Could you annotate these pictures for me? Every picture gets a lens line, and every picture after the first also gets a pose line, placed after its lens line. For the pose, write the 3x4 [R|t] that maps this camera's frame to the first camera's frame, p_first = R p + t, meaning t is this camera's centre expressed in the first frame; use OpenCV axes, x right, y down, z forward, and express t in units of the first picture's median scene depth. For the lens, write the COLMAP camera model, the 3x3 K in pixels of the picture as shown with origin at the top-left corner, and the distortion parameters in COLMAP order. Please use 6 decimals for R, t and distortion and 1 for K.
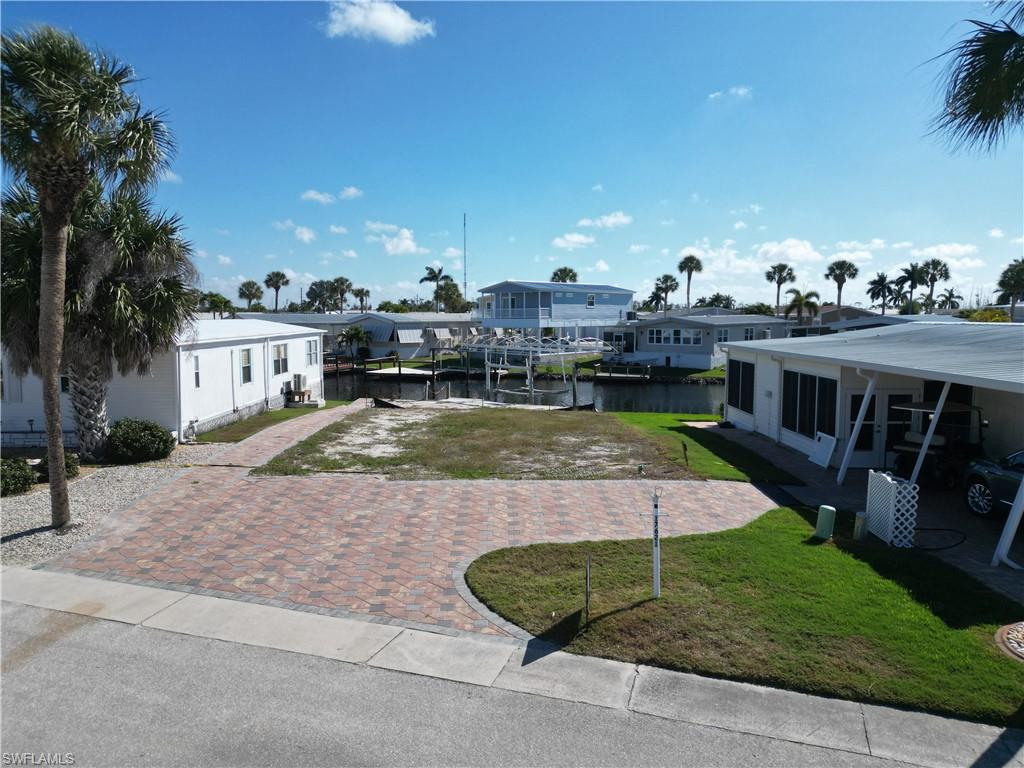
lens RADIAL K [[725.2, 0, 512.0], [0, 725.2, 384.0], [0, 0, 1]] dist [0.077611, -0.074288]
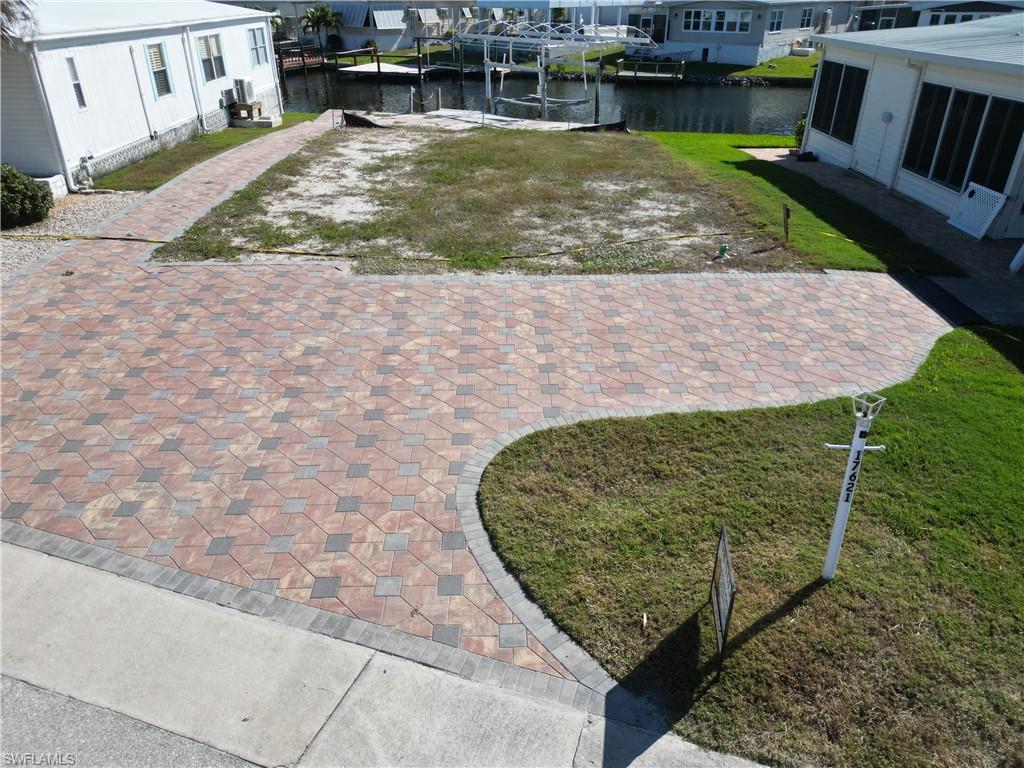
lens RADIAL K [[725.2, 0, 512.0], [0, 725.2, 384.0], [0, 0, 1]] dist [0.077611, -0.074288]
pose [[0.999991, -0.001023, 0.004008, -0.026188], [-0.000605, 0.922332, 0.386398, -0.034688], [-0.004092, -0.386397, 0.922324, 0.331503]]
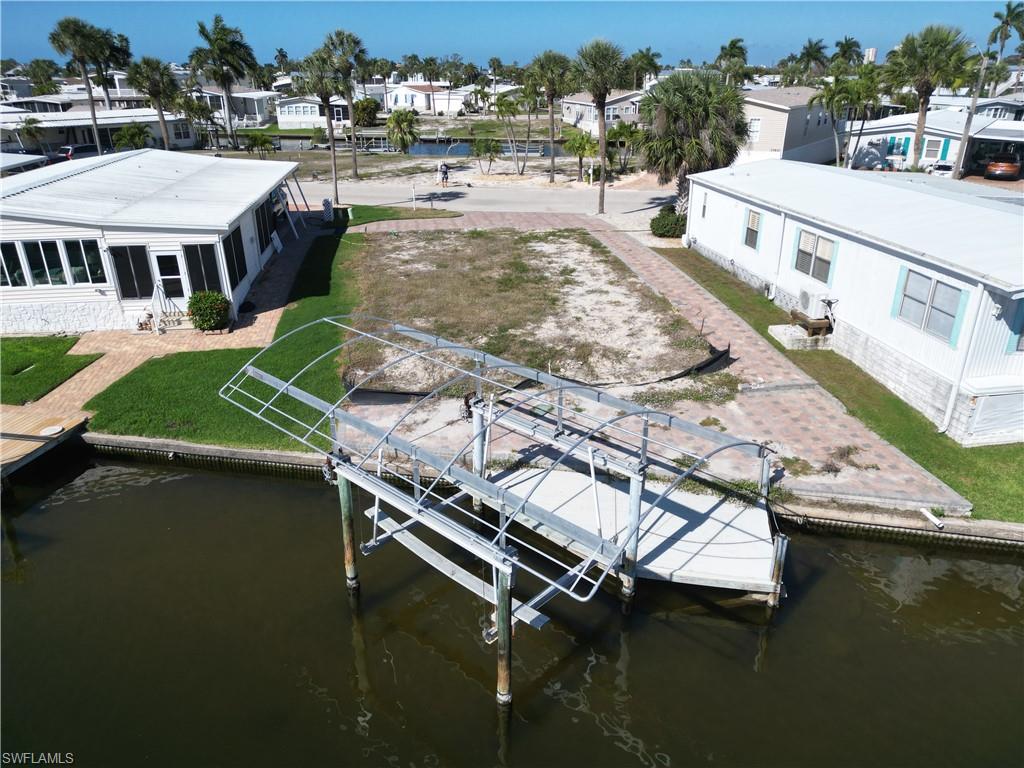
lens RADIAL K [[725.2, 0, 512.0], [0, 725.2, 384.0], [0, 0, 1]] dist [0.077611, -0.074288]
pose [[-0.990708, 0.060678, -0.121719, 0.138302], [-0.004228, 0.880789, 0.473490, -0.500493], [0.135939, 0.469605, -0.872348, 3.147748]]
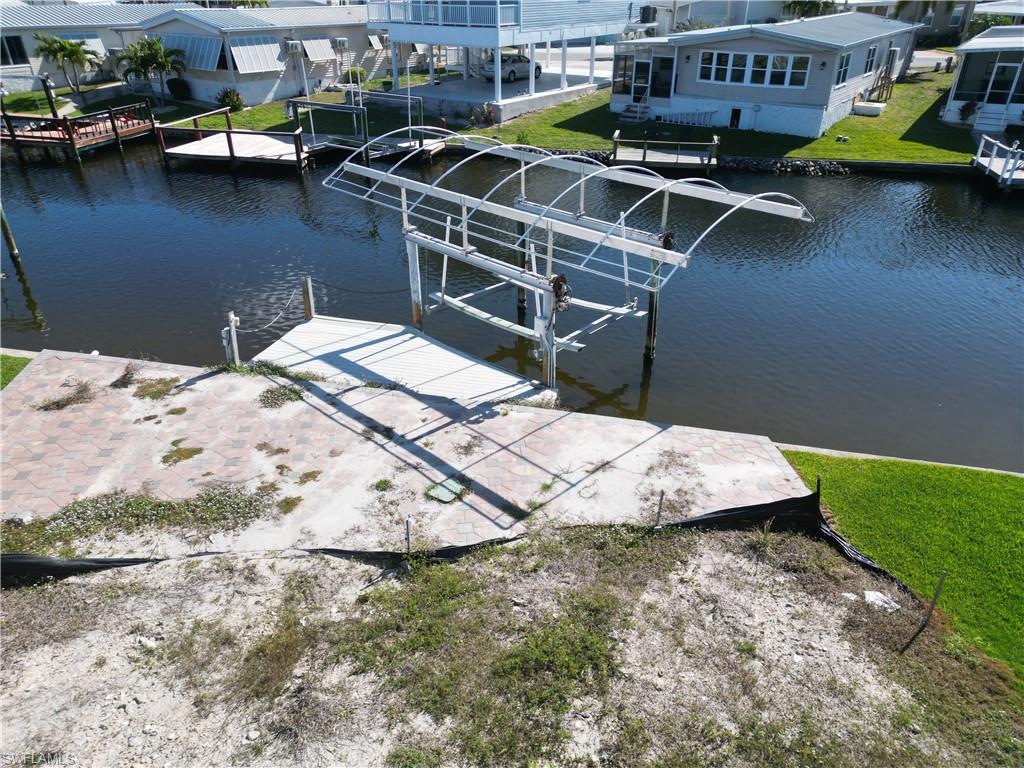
lens RADIAL K [[725.2, 0, 512.0], [0, 725.2, 384.0], [0, 0, 1]] dist [0.077611, -0.074288]
pose [[0.994690, -0.047900, 0.091090, -0.049327], [0.007992, 0.918365, 0.395654, -0.246962], [-0.102605, -0.392825, 0.913871, 1.571906]]
